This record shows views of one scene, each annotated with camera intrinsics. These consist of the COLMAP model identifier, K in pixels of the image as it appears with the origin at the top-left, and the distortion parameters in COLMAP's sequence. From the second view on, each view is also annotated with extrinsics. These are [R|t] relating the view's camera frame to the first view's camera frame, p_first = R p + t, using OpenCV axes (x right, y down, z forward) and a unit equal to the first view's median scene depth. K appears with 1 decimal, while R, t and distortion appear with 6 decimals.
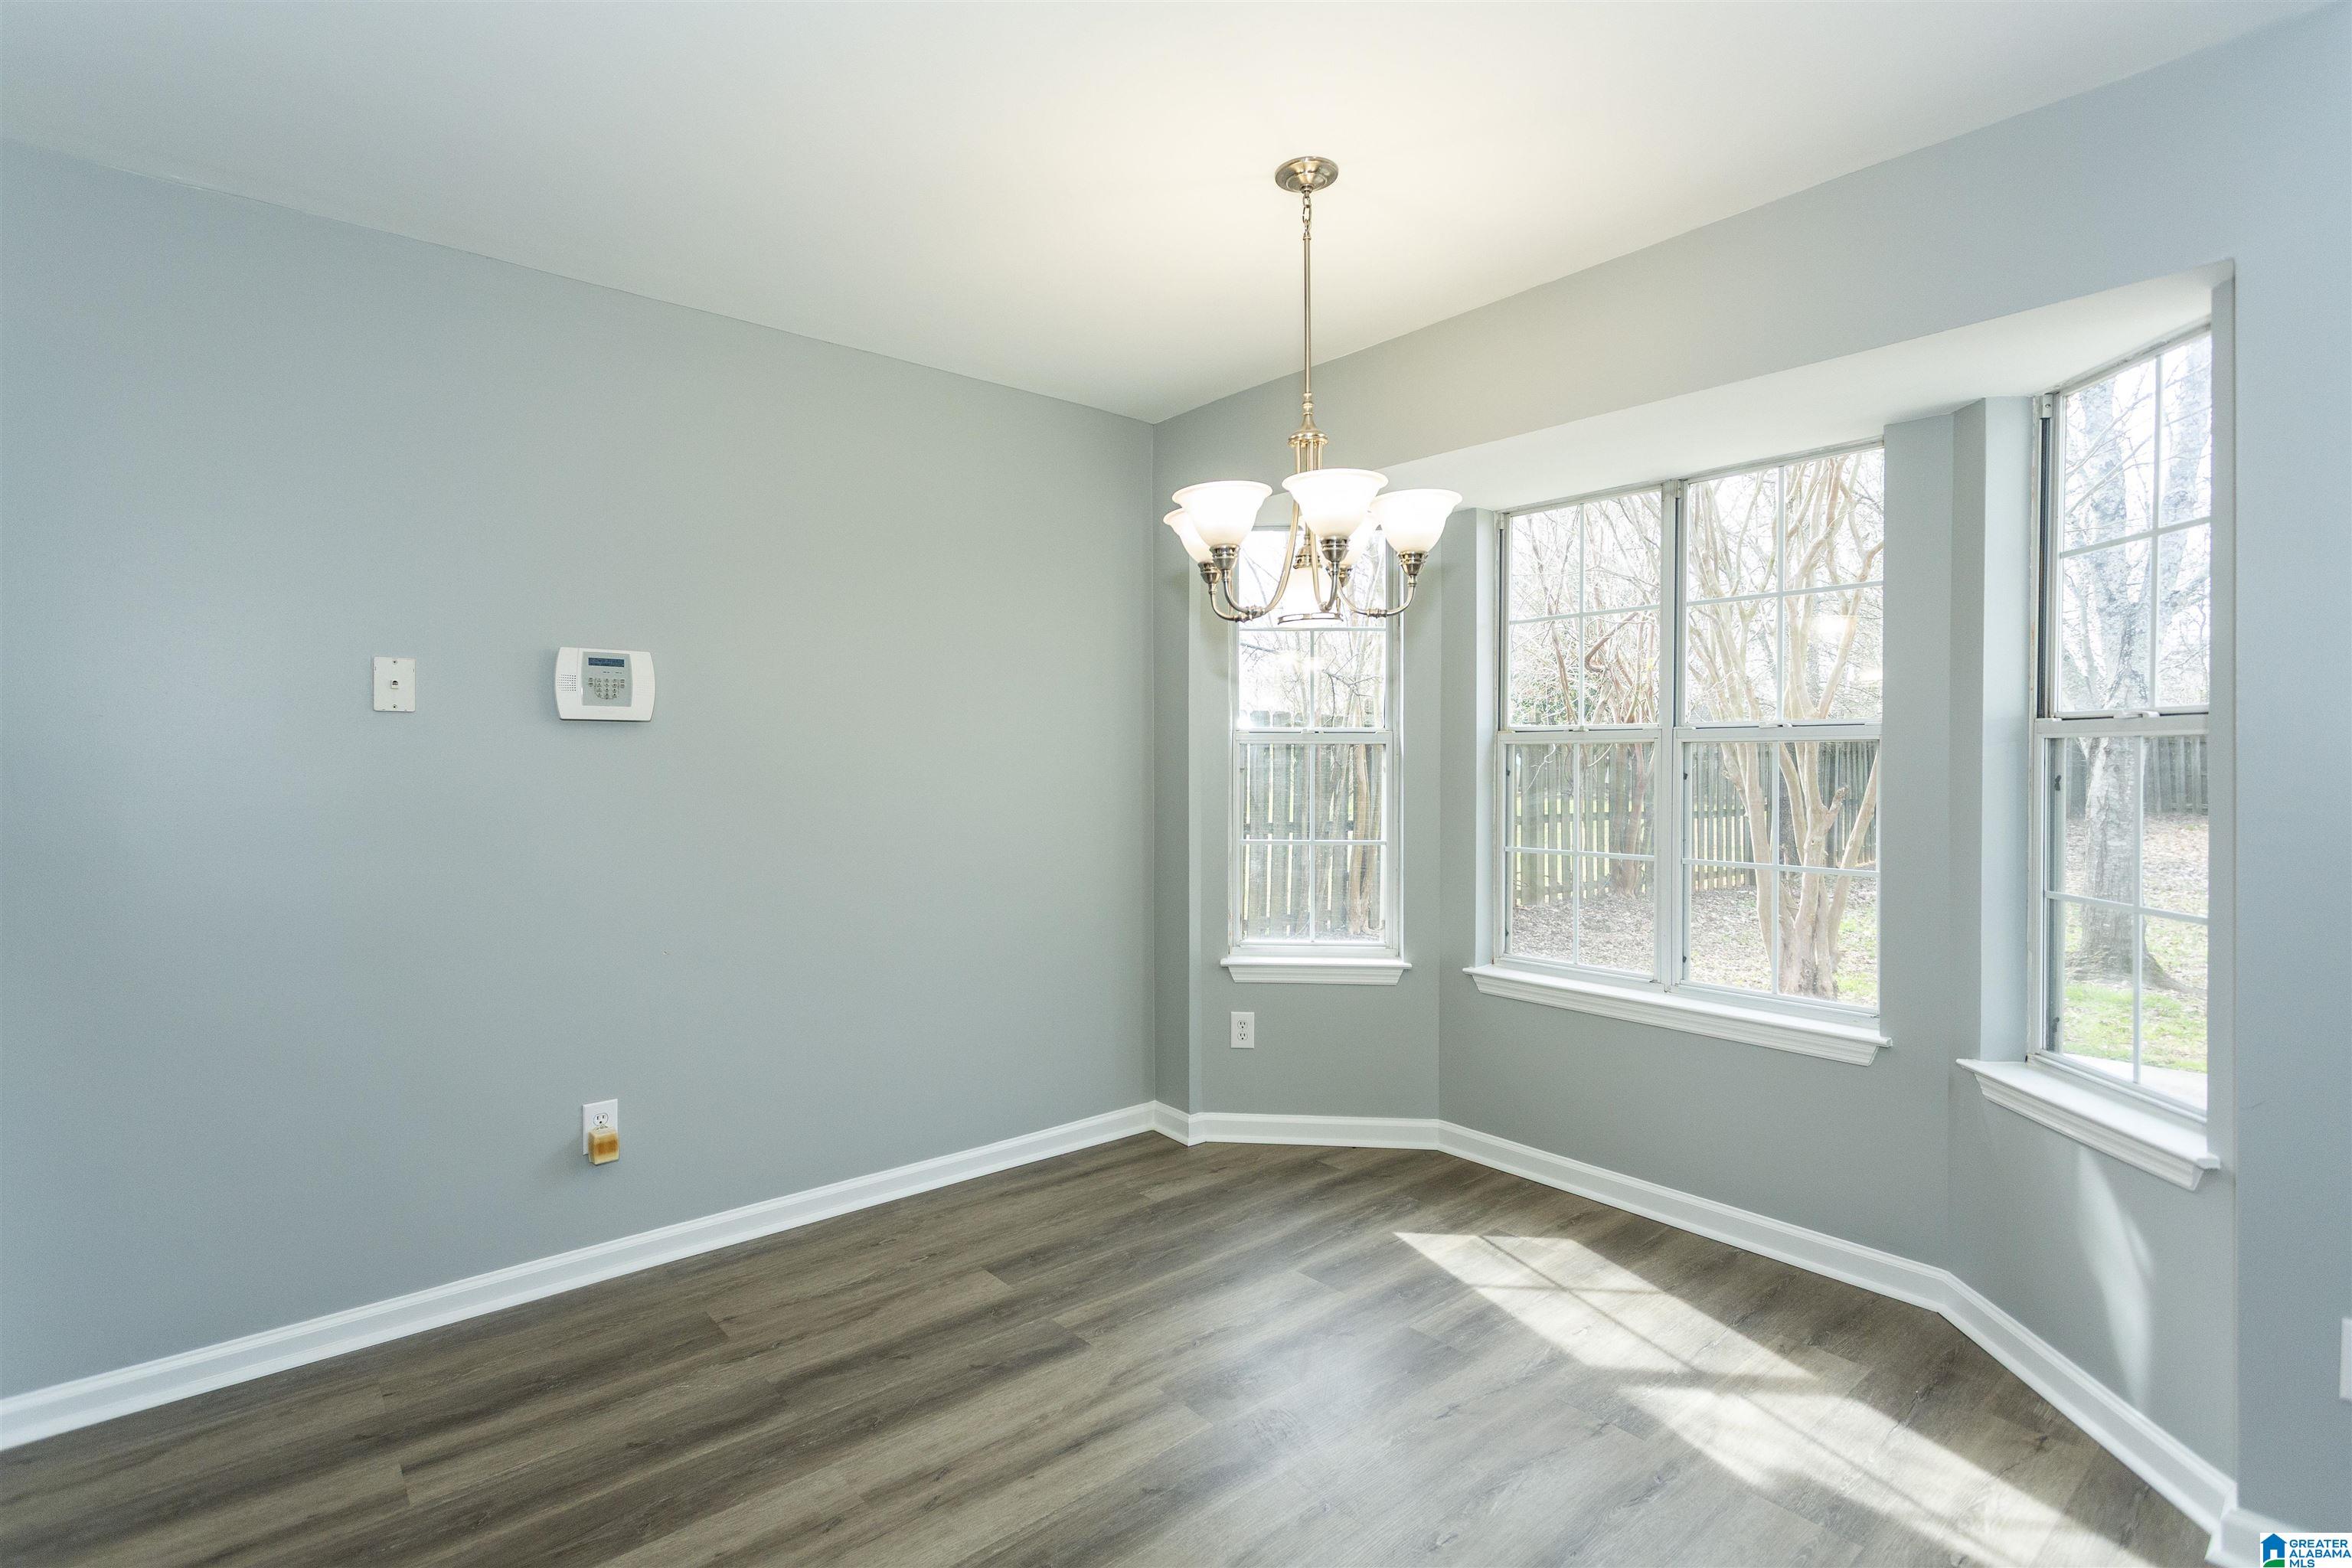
lens RADIAL K [[1114.1, 0, 1164.9], [0, 1114.1, 763.0], [0, 0, 1]] dist [0.004675, 0.000399]
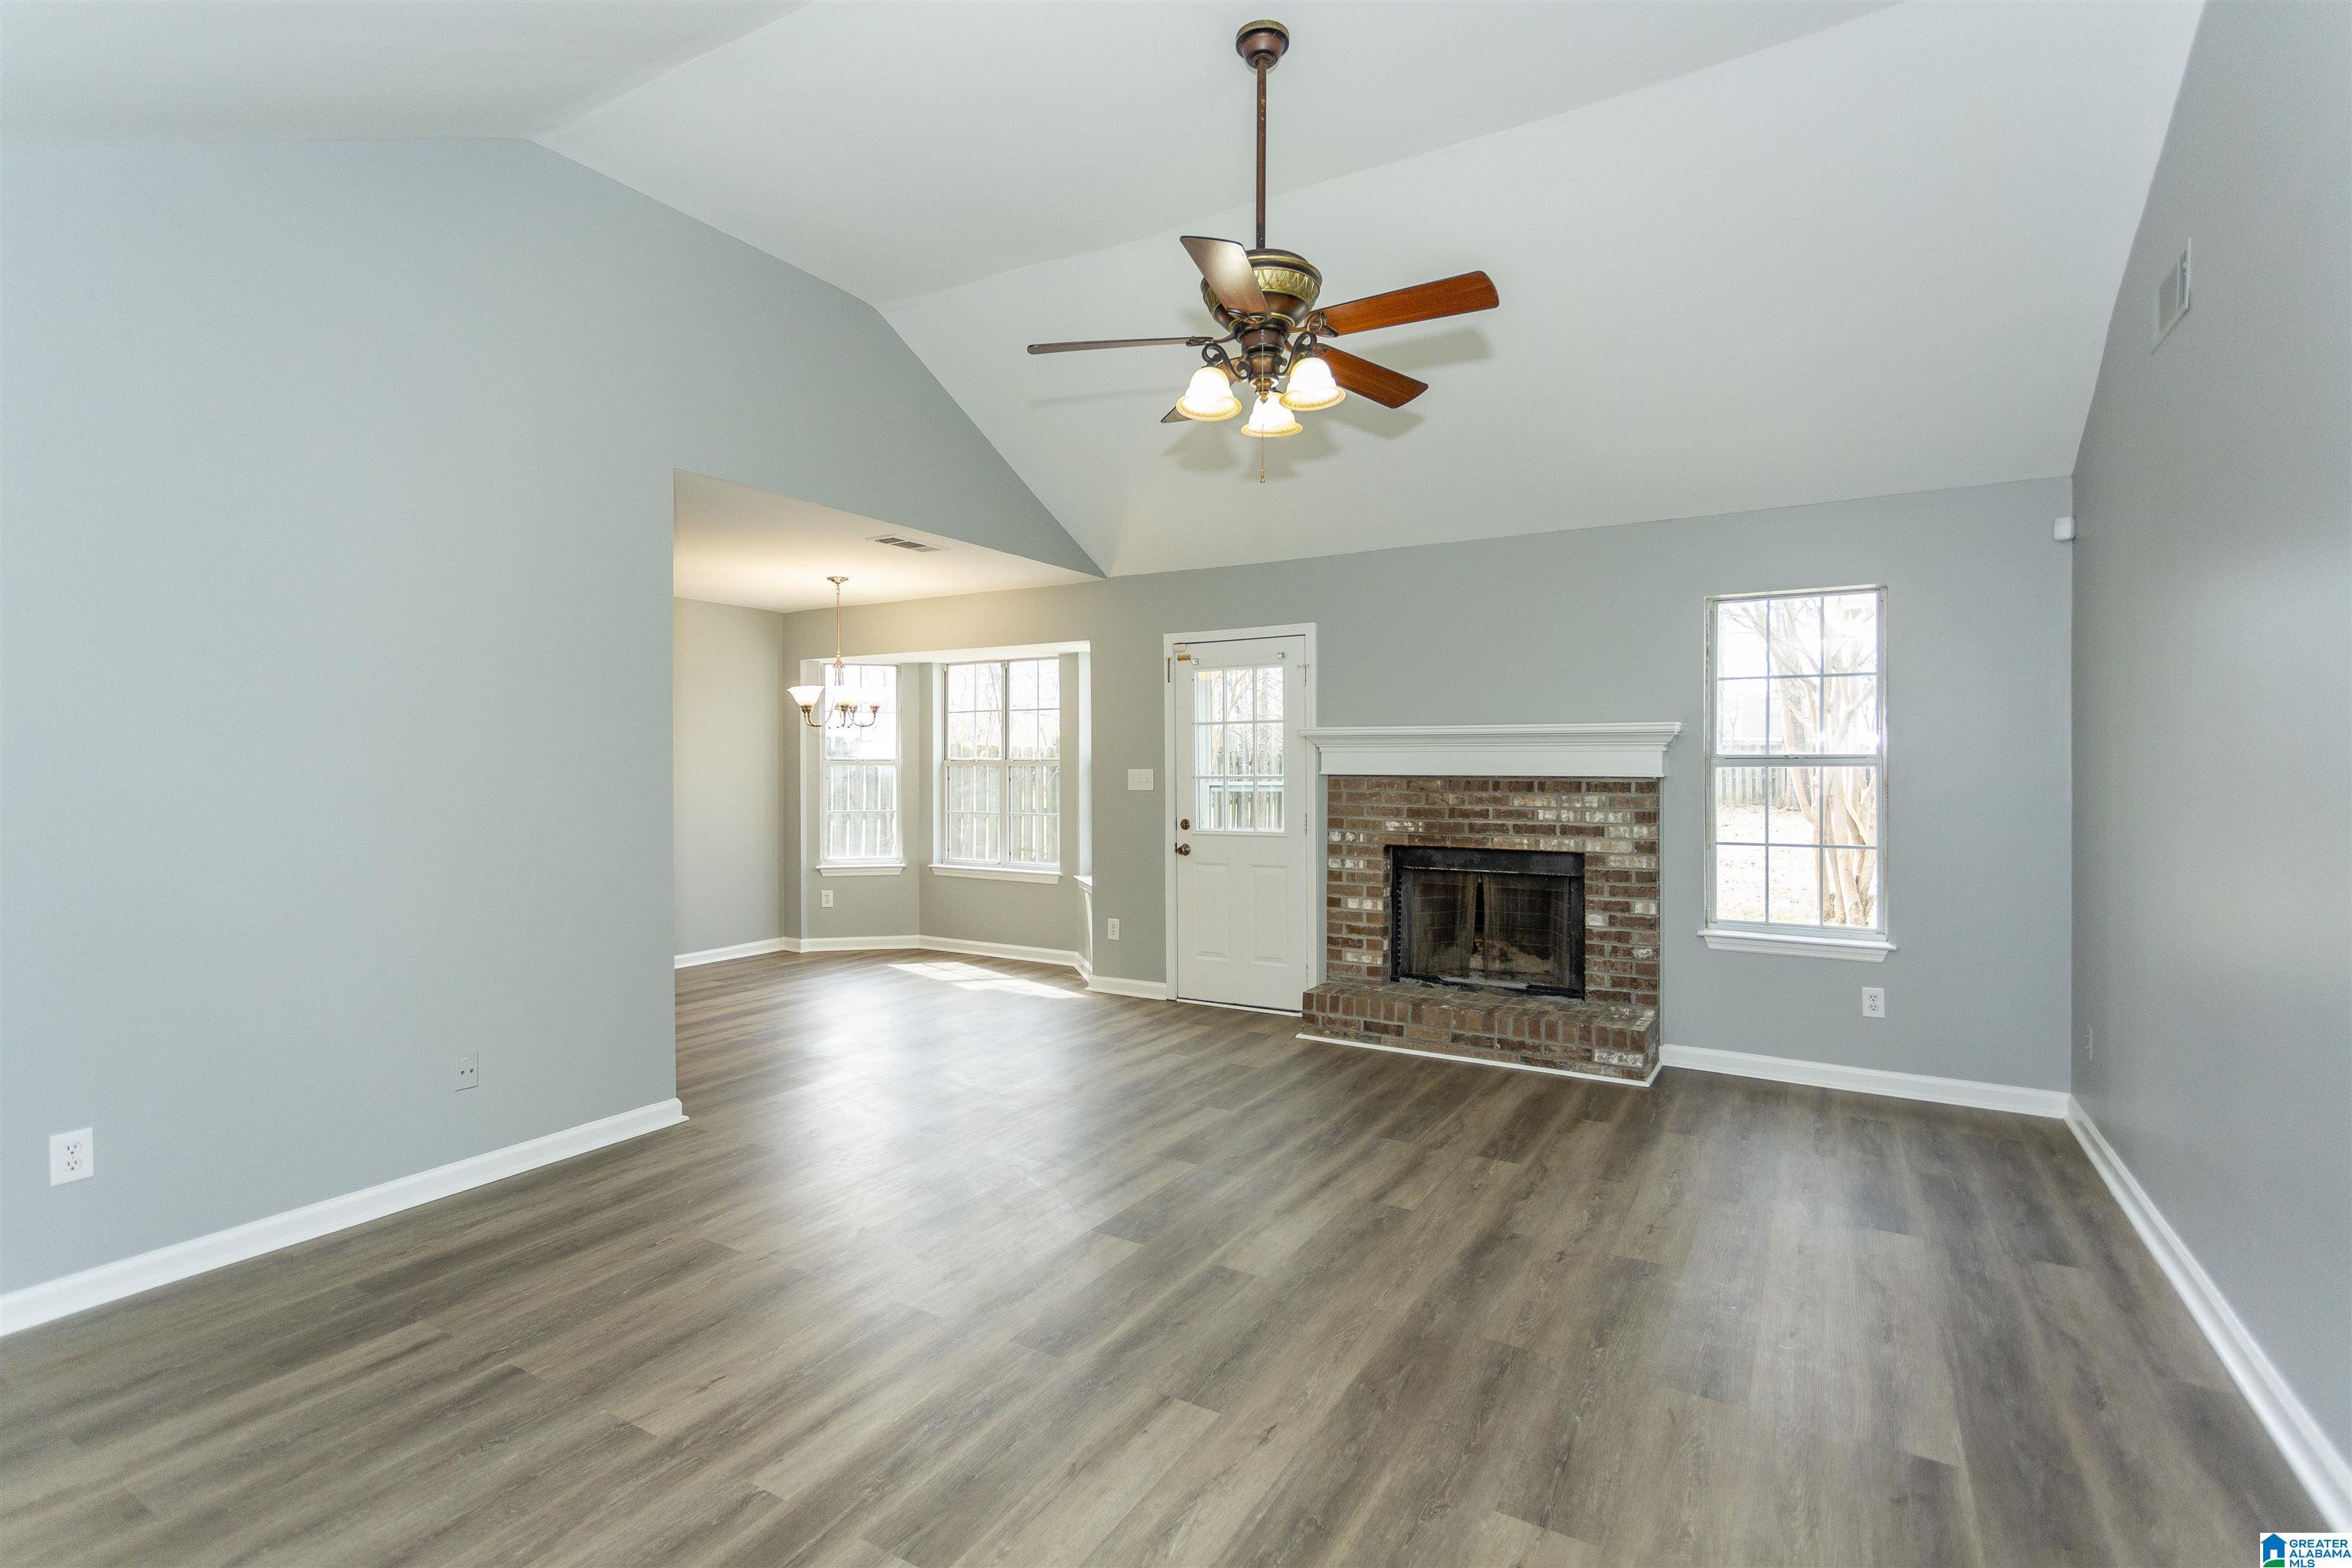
lens RADIAL K [[1114.1, 0, 1165.9], [0, 1114.1, 768.9], [0, 0, 1]] dist [0.004675, 0.000399]
pose [[0.947767, -0.002112, 0.318956, 0.004199], [0.002639, 0.999996, -0.001220, -0.007761], [-0.318952, 0.001998, 0.947769, -1.372110]]
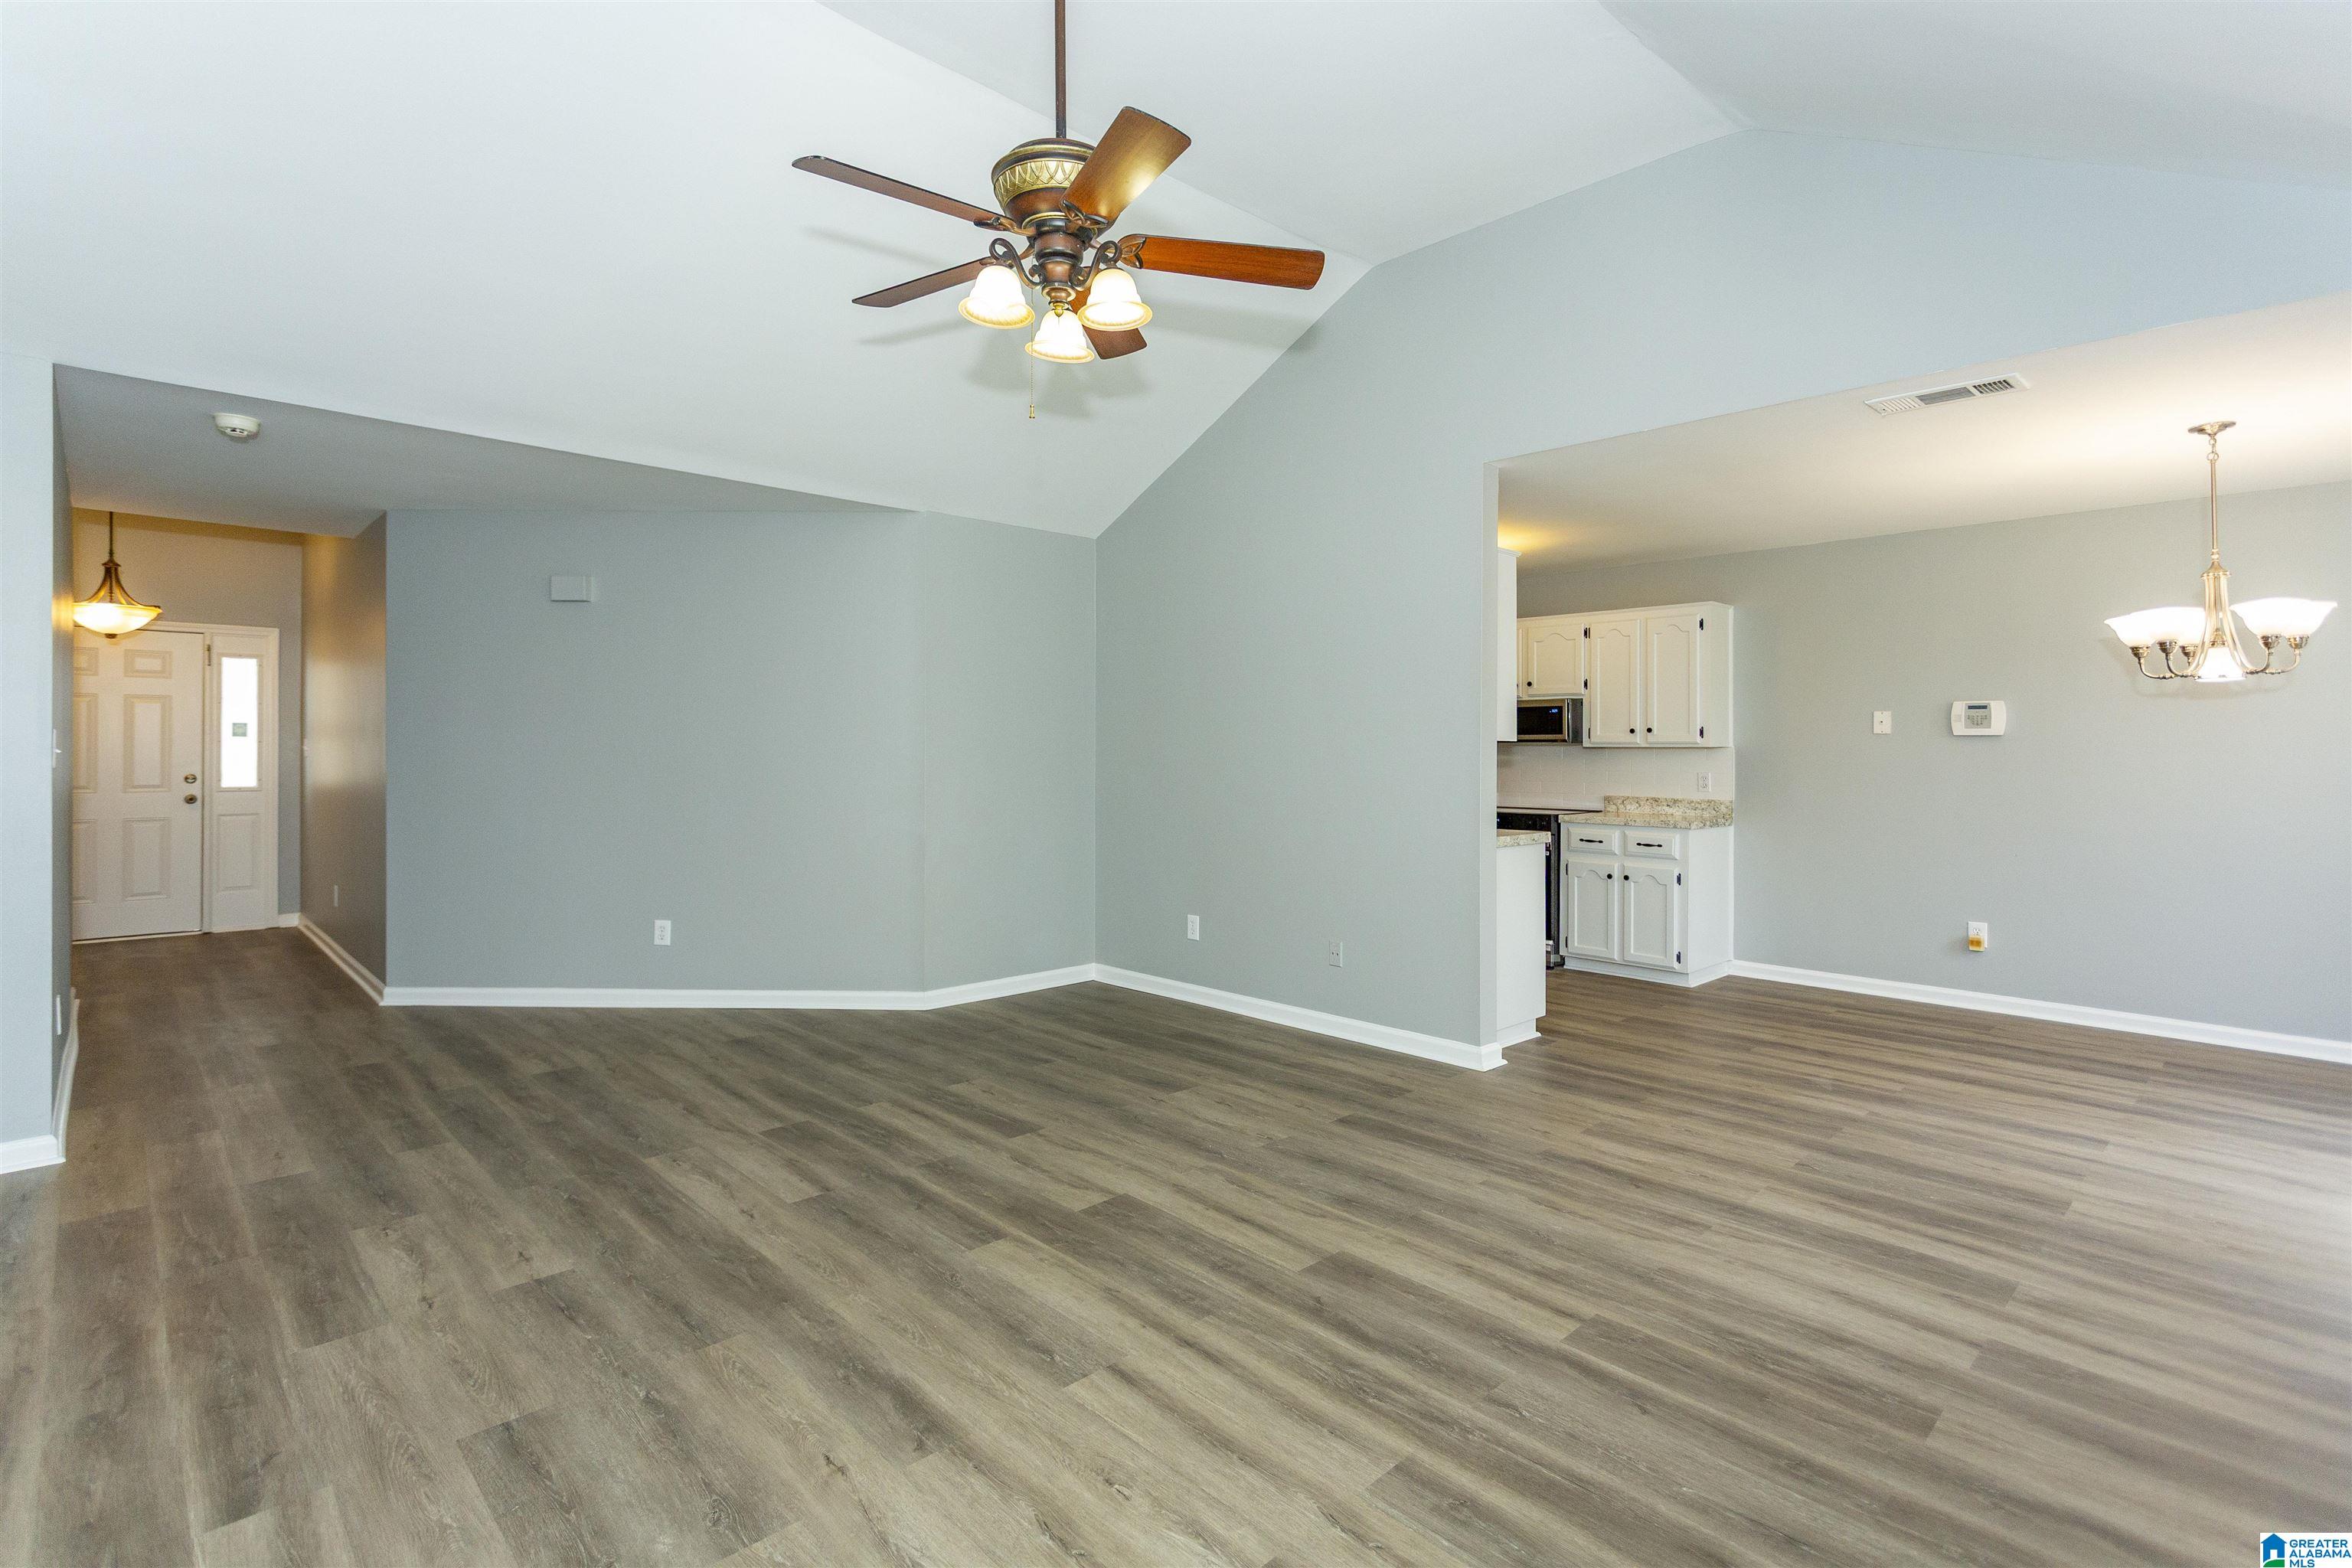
lens RADIAL K [[1114.1, 0, 1157.8], [0, 1114.1, 749.1], [0, 0, 1]] dist [0.004675, 0.000399]
pose [[0.051030, 0.002606, -0.998694, 1.183604], [-0.010493, 0.999943, 0.002073, -0.001339], [0.998642, 0.010373, 0.051054, -0.492546]]
